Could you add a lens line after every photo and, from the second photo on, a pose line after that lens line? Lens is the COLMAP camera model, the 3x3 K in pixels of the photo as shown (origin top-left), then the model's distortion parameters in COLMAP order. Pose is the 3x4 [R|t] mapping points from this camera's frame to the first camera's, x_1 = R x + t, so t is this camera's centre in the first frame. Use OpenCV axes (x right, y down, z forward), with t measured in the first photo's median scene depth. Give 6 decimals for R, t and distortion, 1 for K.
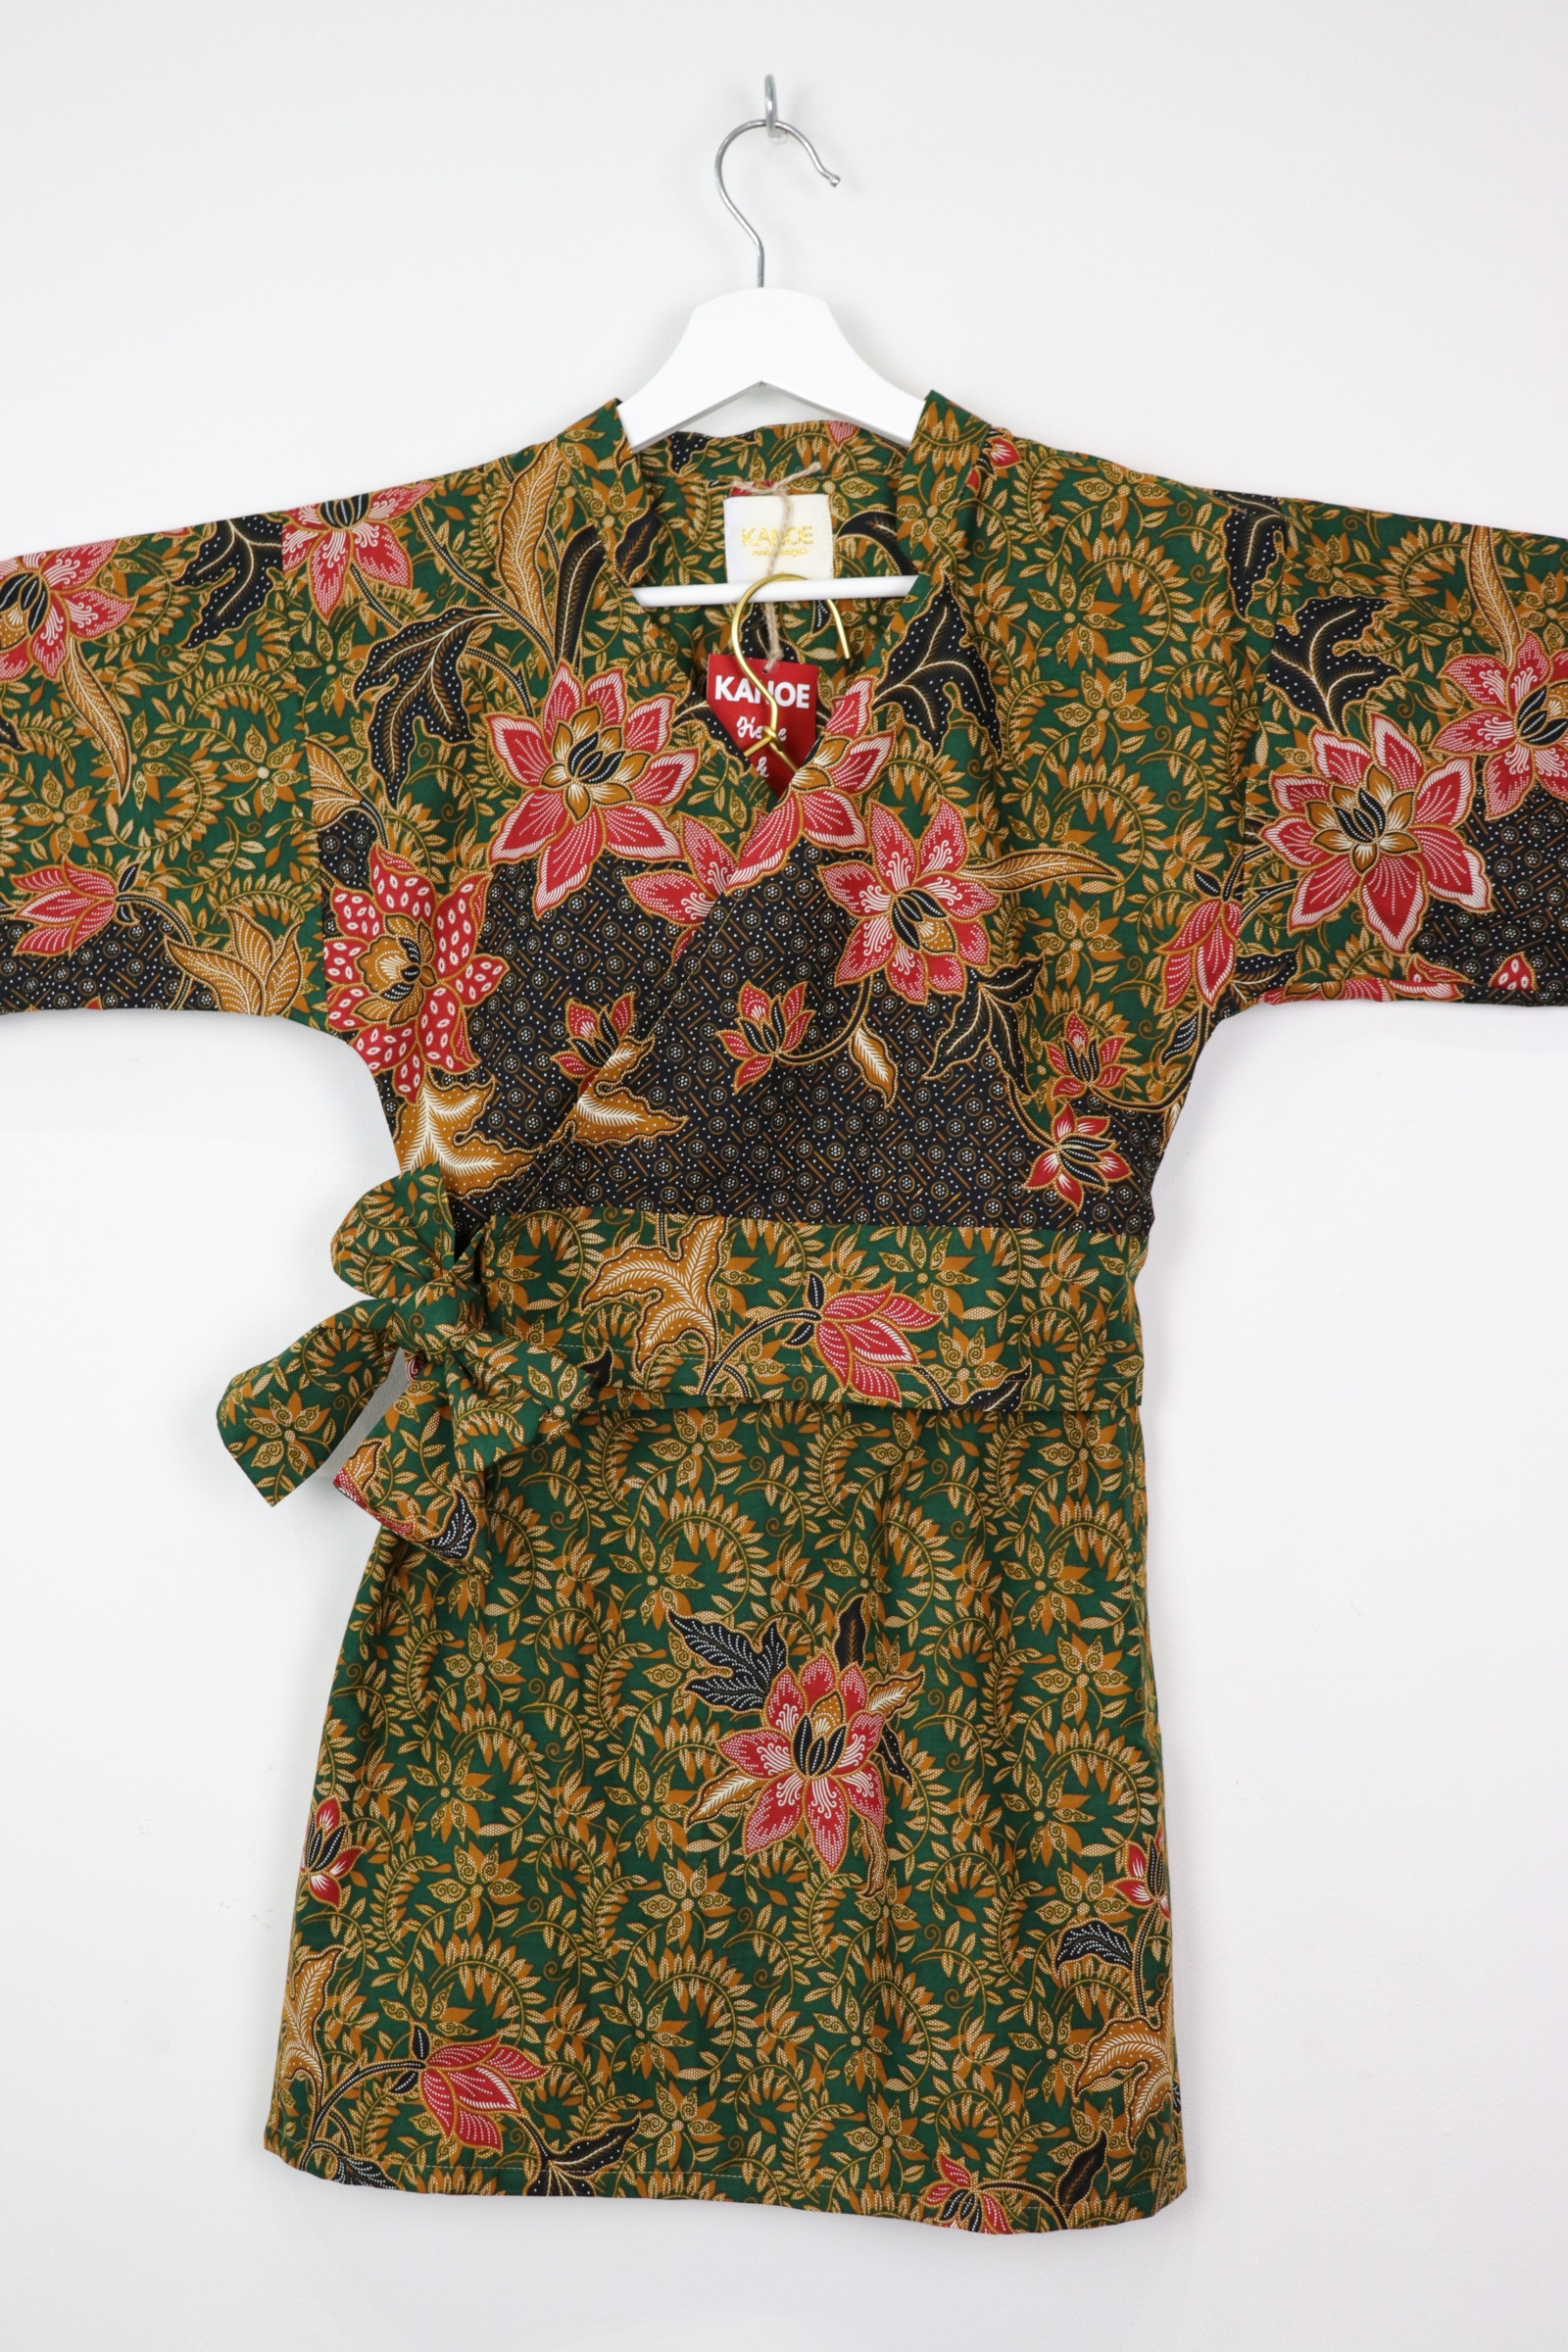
lens RADIAL K [[2682.5, 0, 795.2], [0, 2682.5, 1177.4], [0, 0, 1]] dist [0.012815, 0.000000]
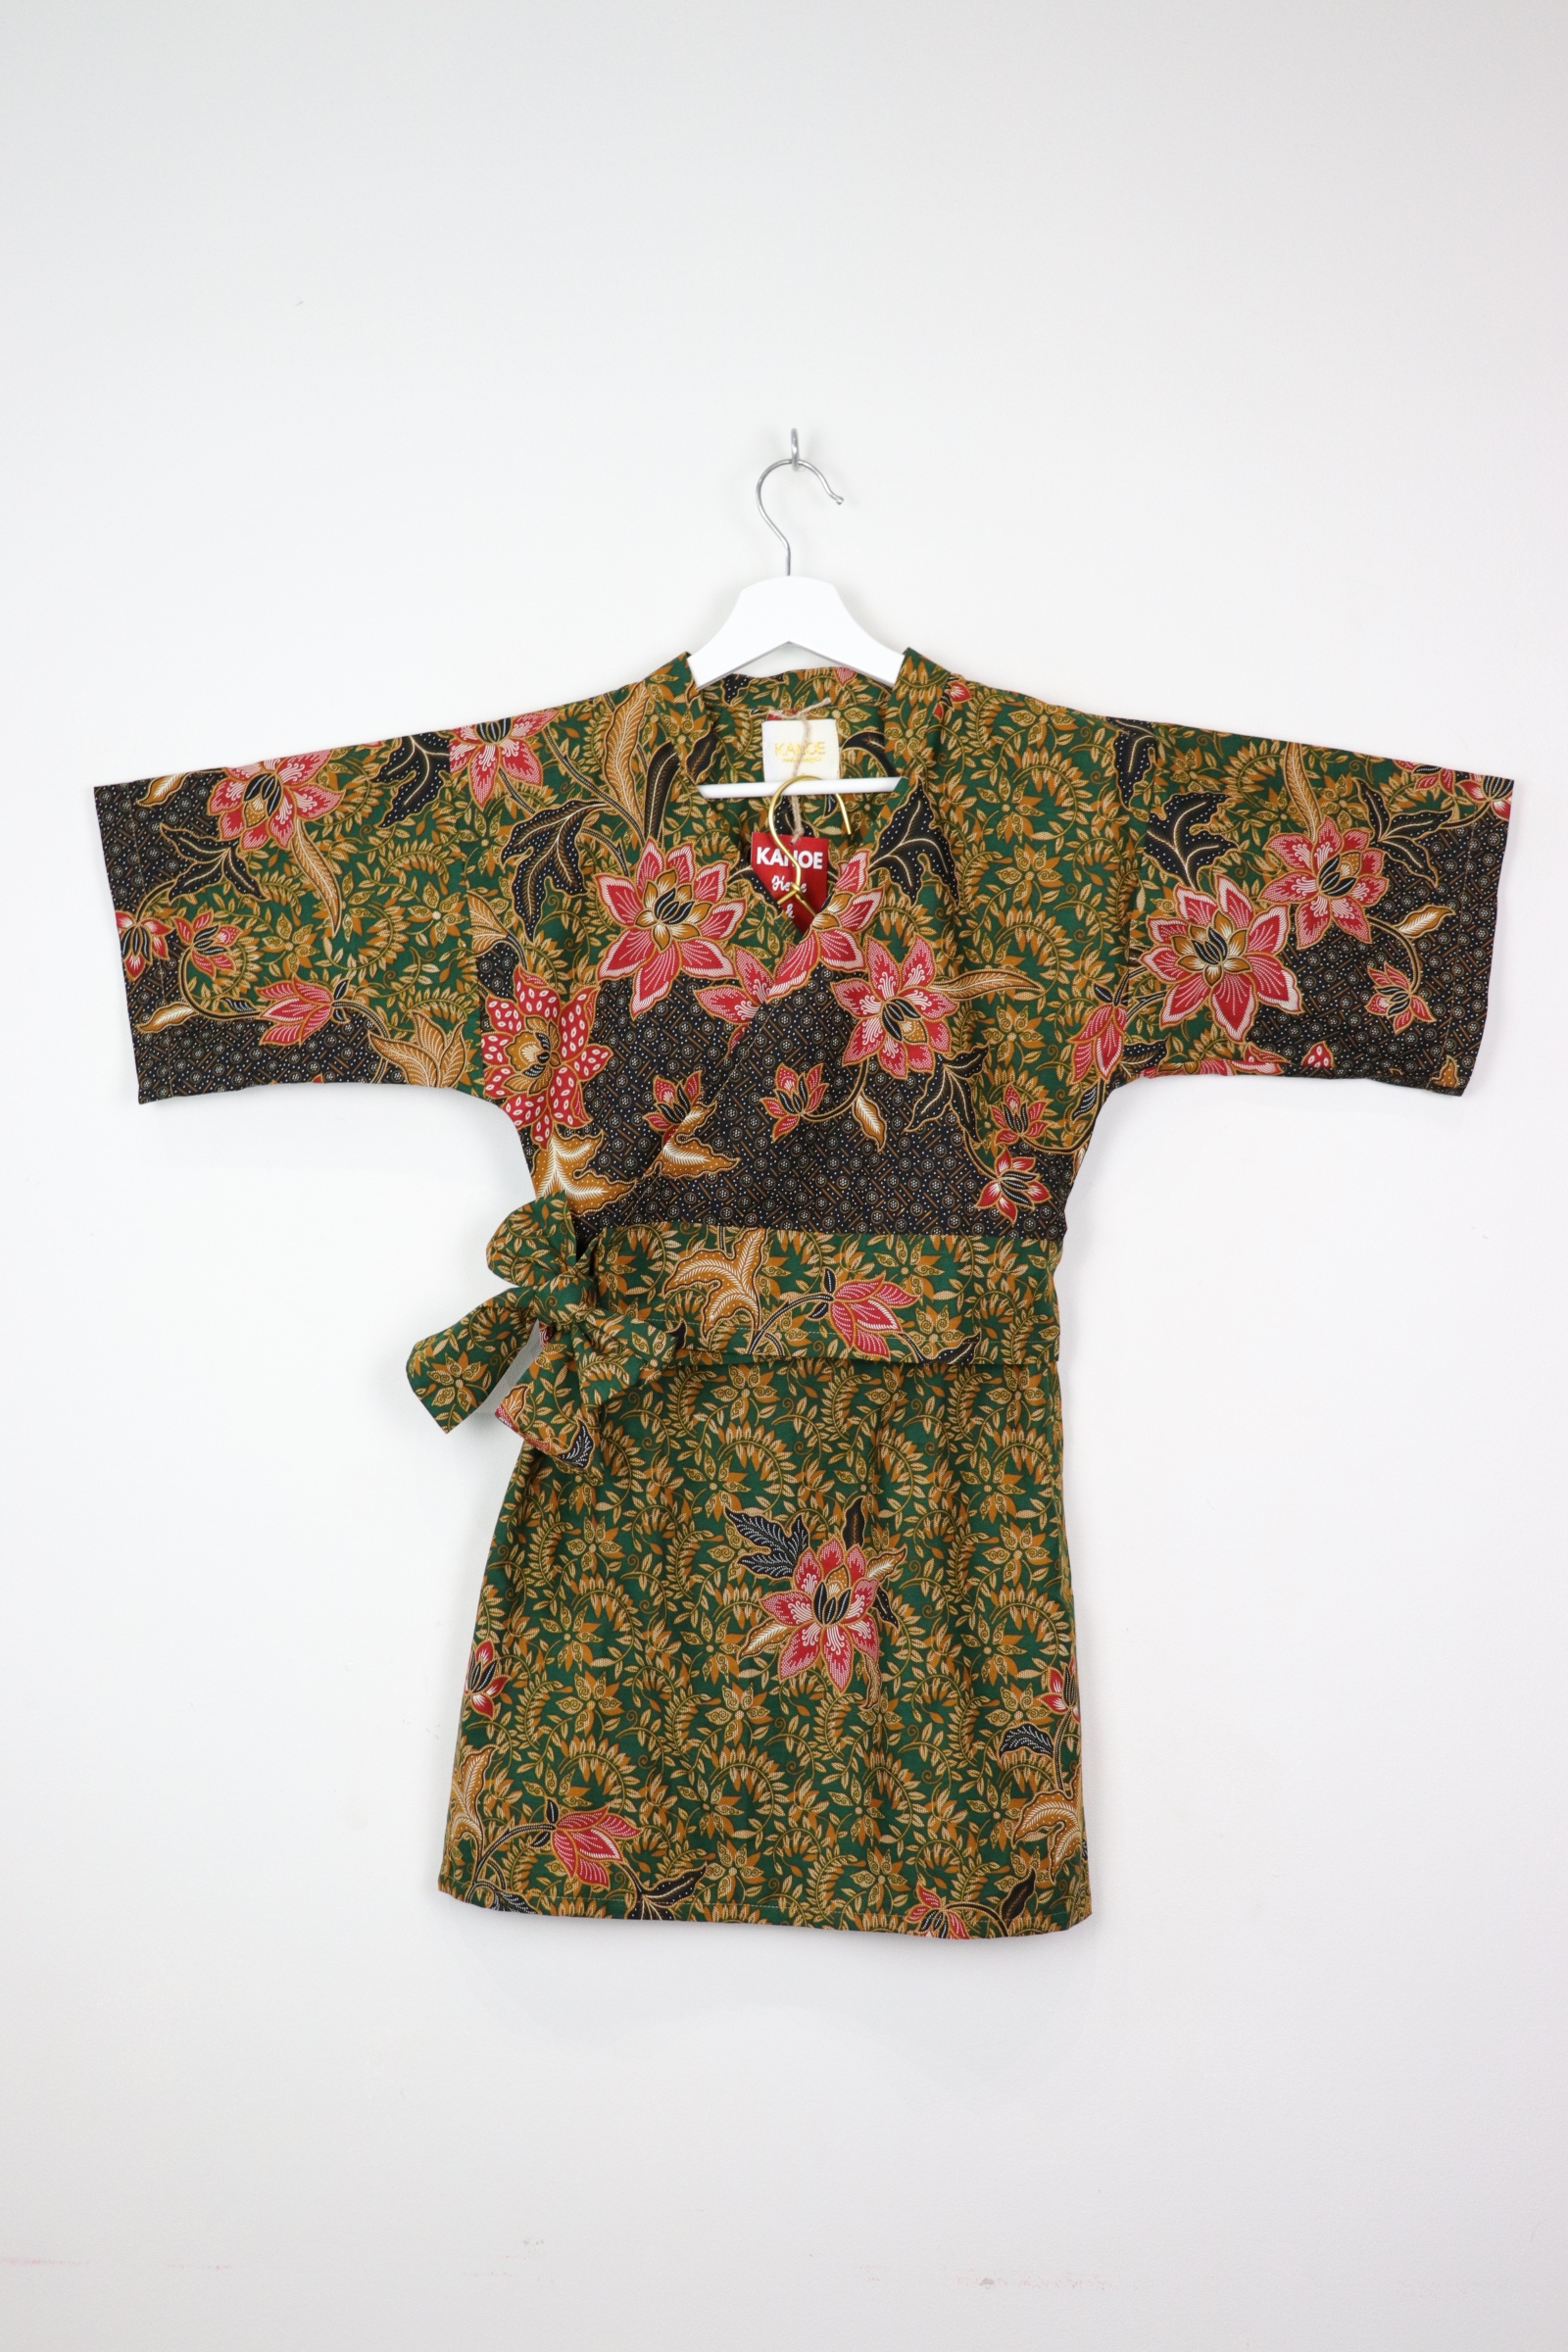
lens RADIAL K [[2703.8, 0, 775.2], [0, 2703.8, 1173.7], [0, 0, 1]] dist [-0.019511, 0.000000]
pose [[0.999917, -0.002520, 0.012669, -0.038815], [0.002664, 0.999932, -0.011317, 0.001884], [-0.012640, 0.011350, 0.999856, -0.429231]]
